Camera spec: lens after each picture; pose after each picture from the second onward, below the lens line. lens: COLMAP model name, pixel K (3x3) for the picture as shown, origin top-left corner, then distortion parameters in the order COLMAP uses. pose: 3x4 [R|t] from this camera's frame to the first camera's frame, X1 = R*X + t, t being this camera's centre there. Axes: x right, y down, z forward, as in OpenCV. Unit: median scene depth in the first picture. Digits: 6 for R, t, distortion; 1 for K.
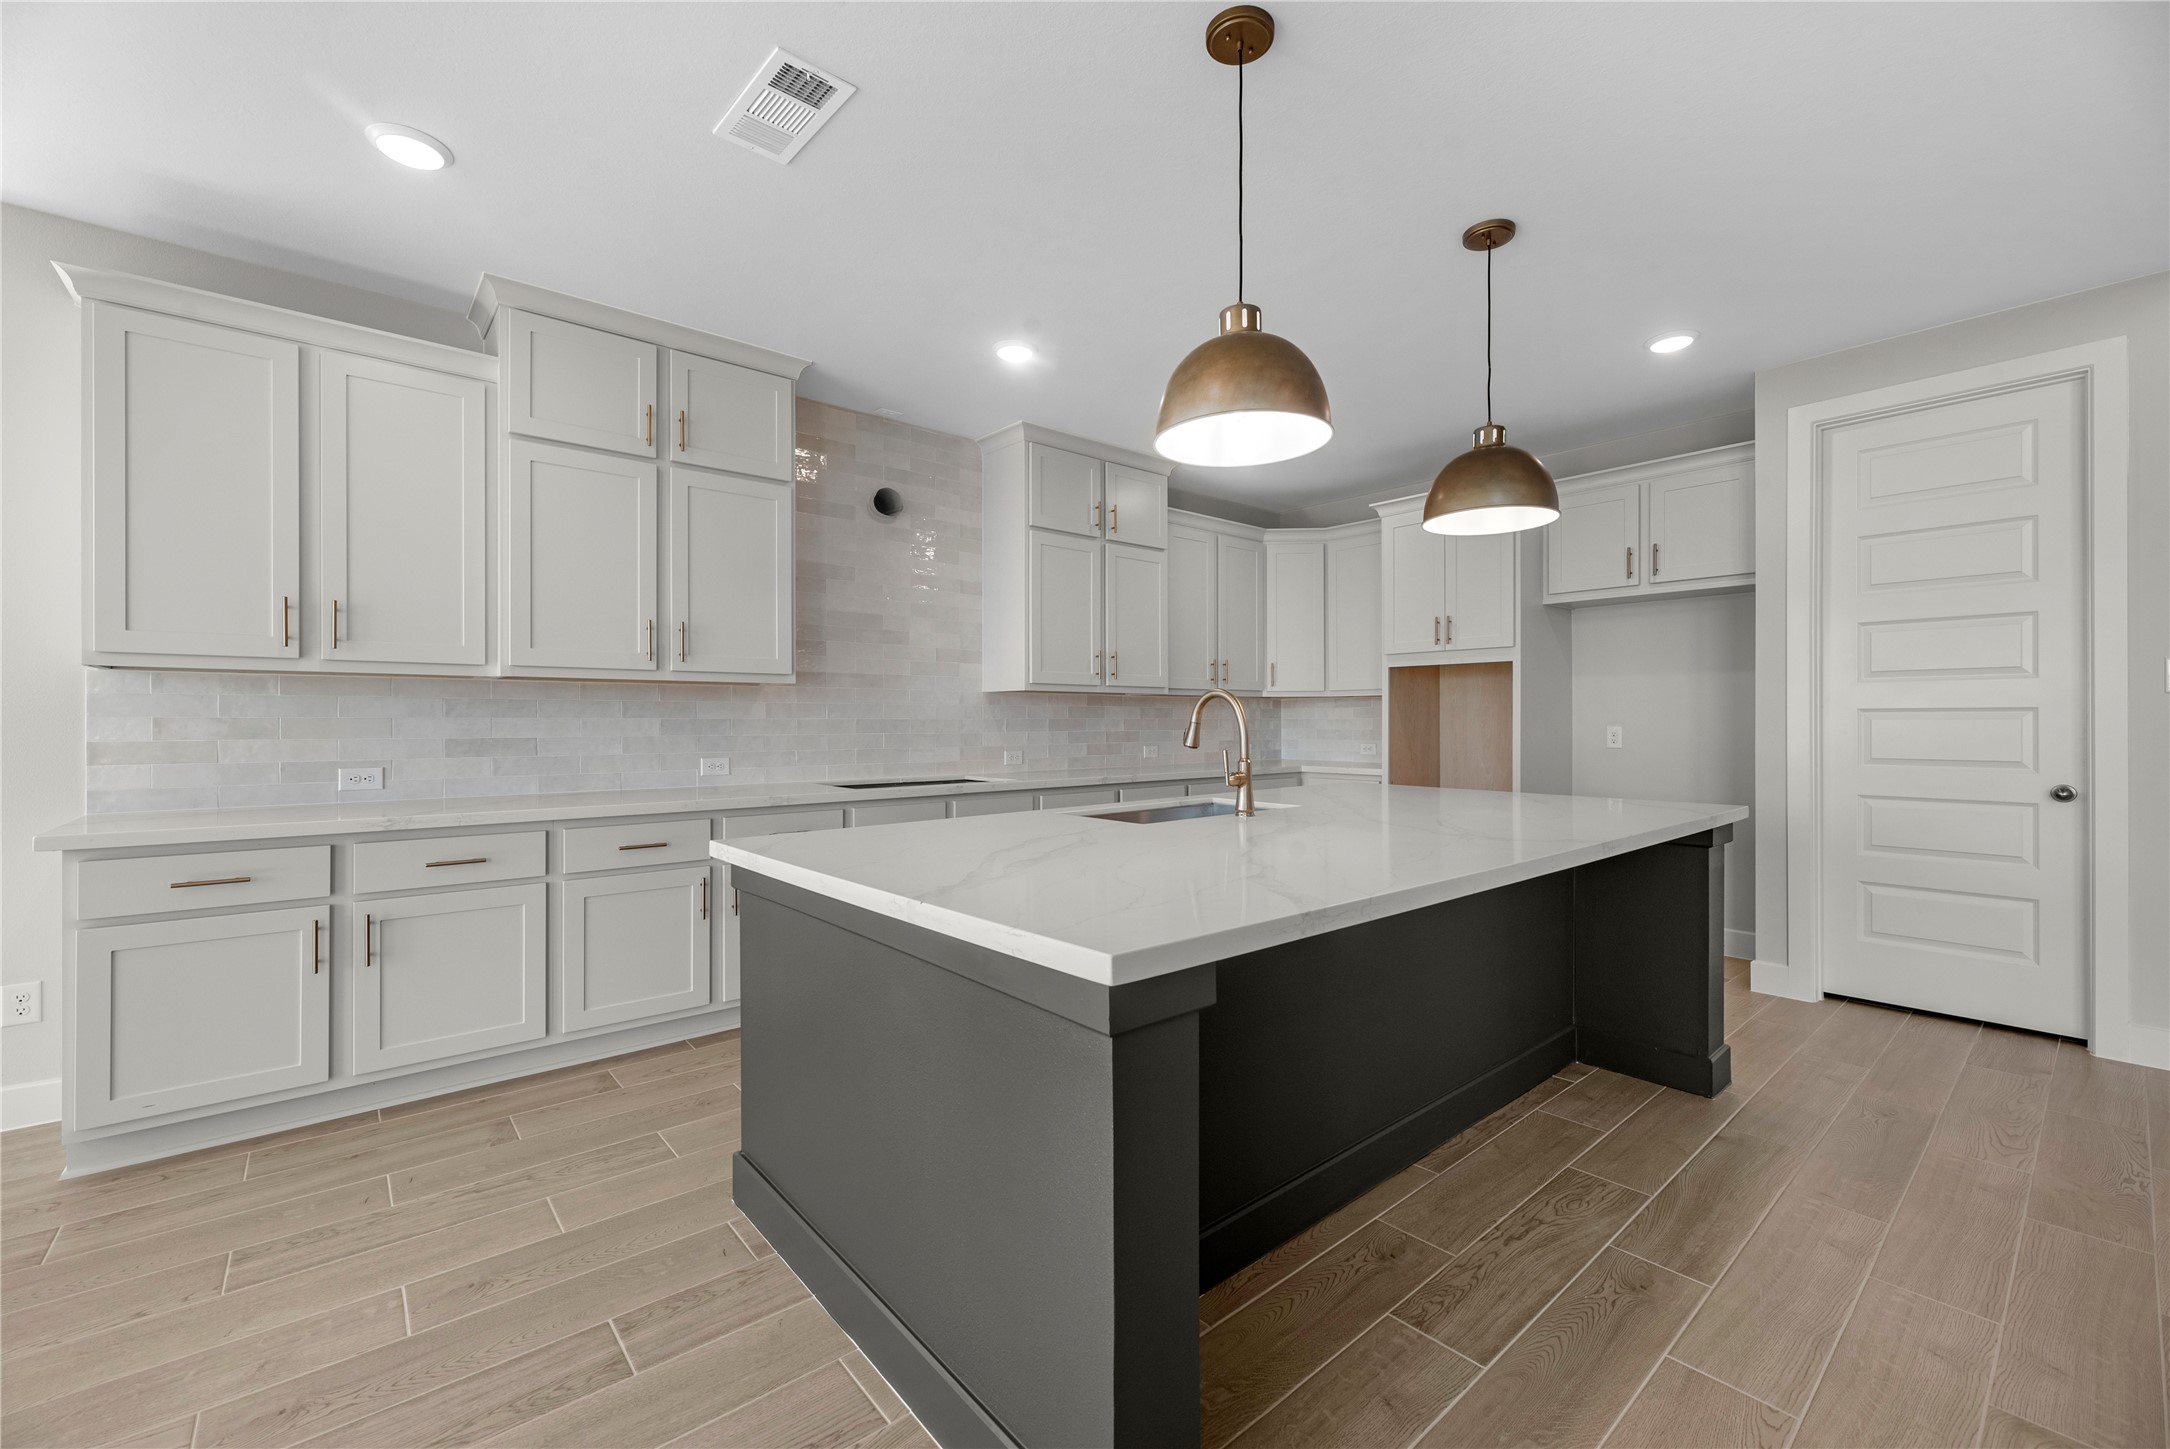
lens RADIAL K [[892.6, 0, 1066.6], [0, 892.6, 726.2], [0, 0, 1]] dist [-0.002652, 0.000255]
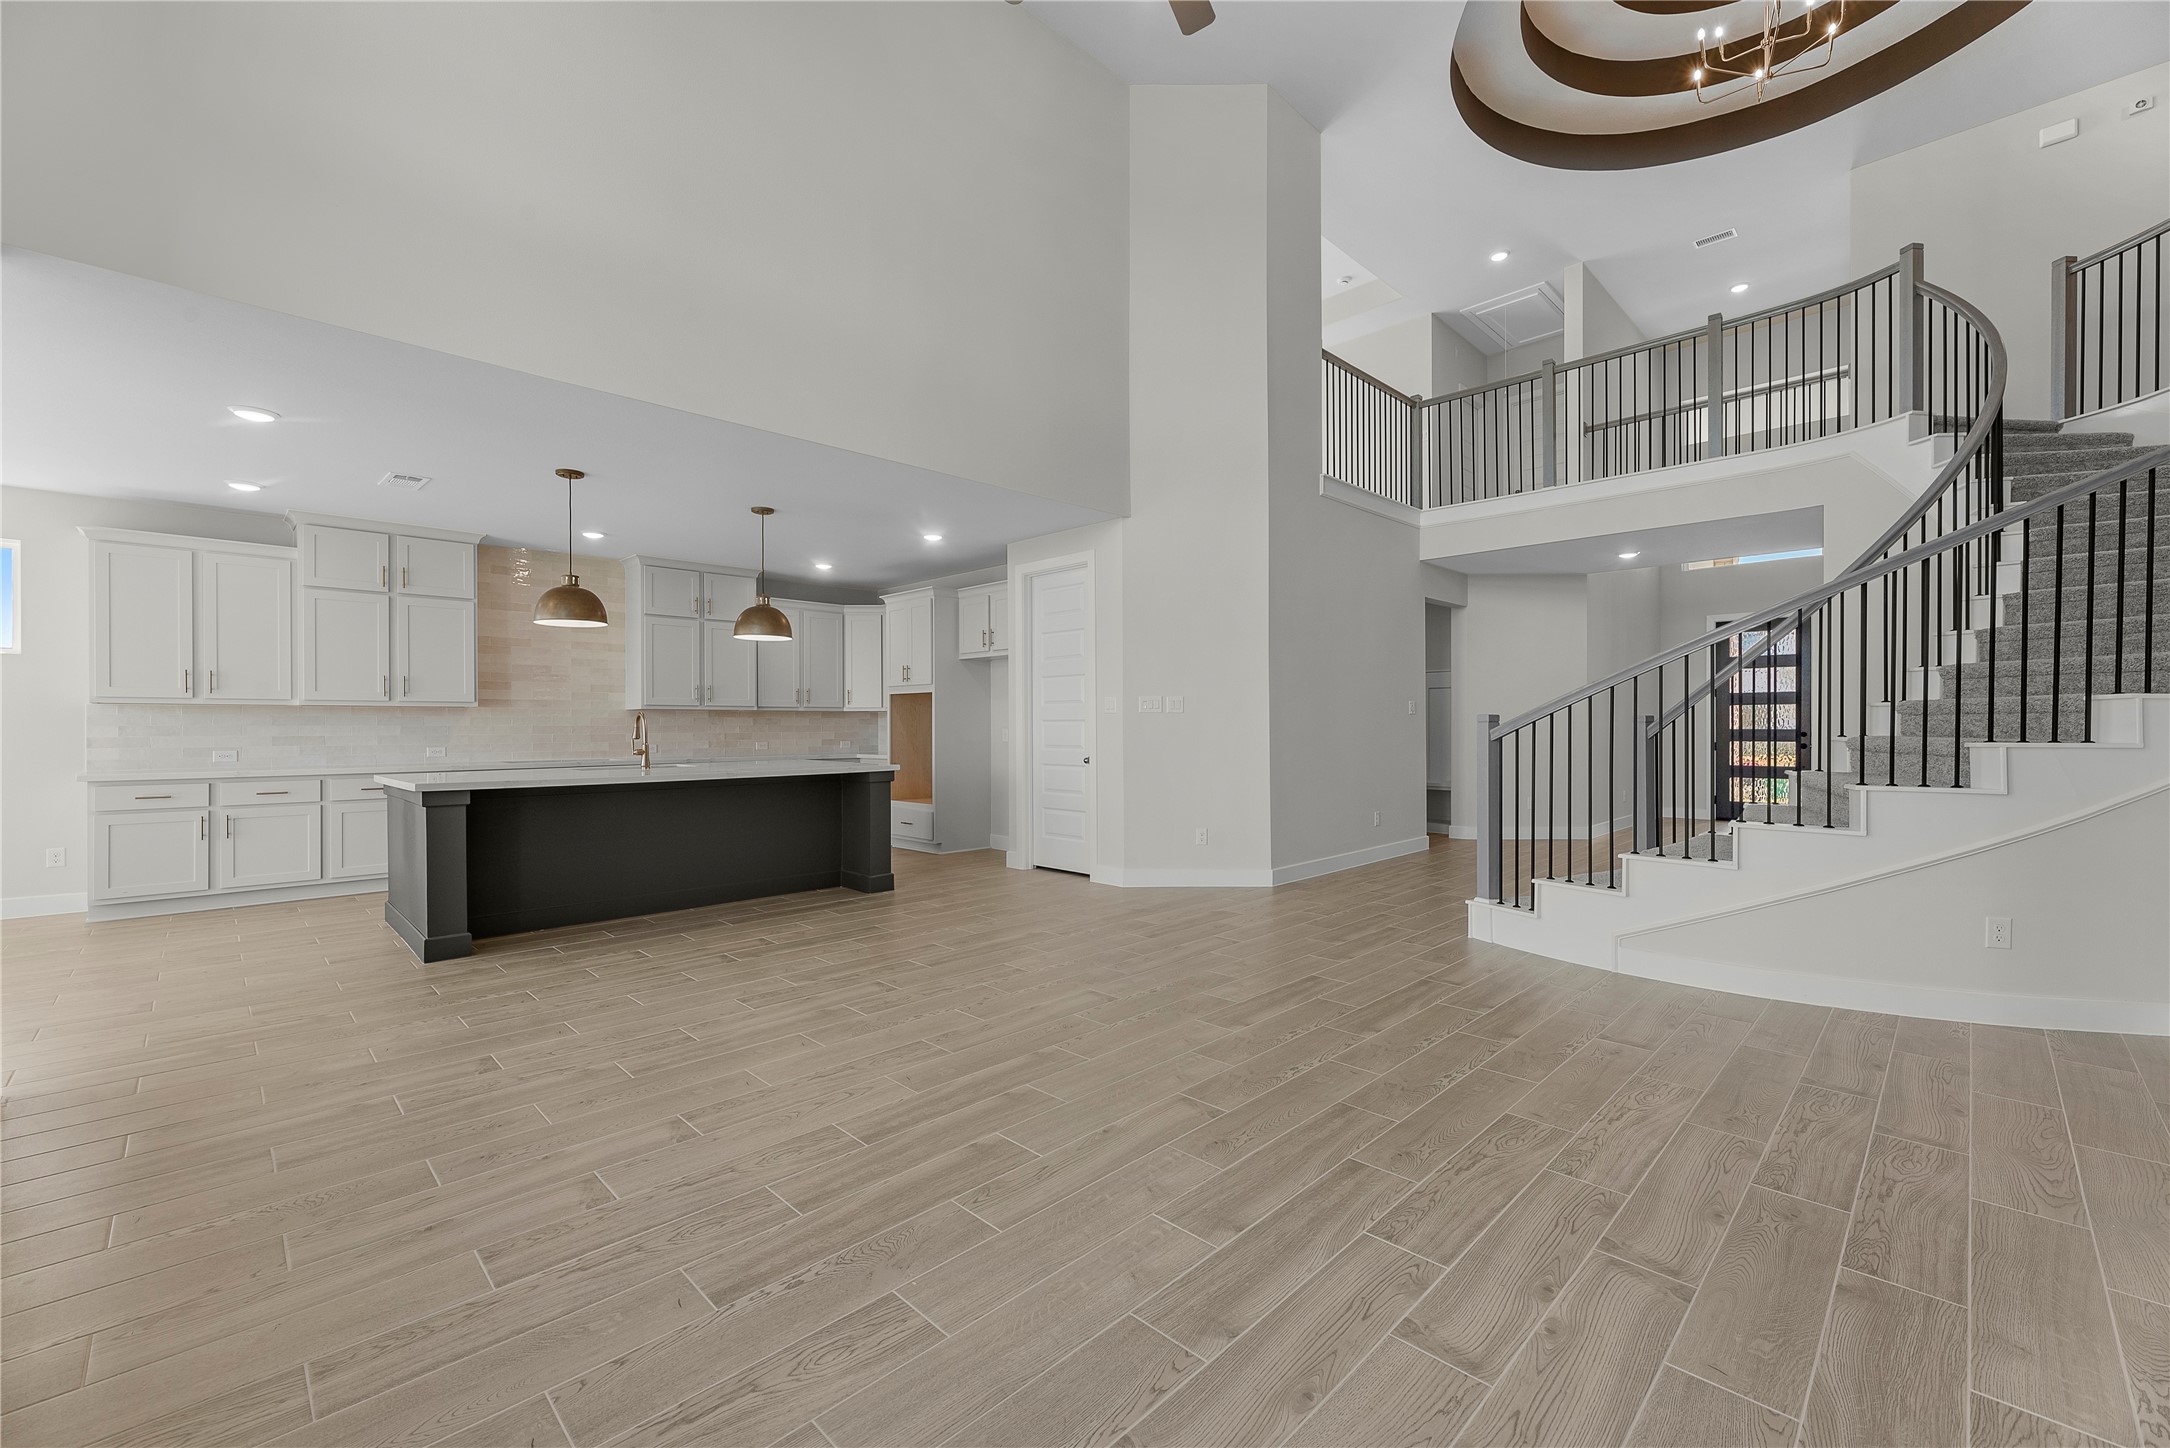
lens RADIAL K [[892.6, 0, 1086.7], [0, 892.6, 732.2], [0, 0, 1]] dist [-0.002652, 0.000255]
pose [[0.995968, -0.001878, 0.089694, 1.011366], [0.001684, 0.999996, 0.002243, 0.004156], [-0.089698, -0.002083, 0.995967, -1.232466]]
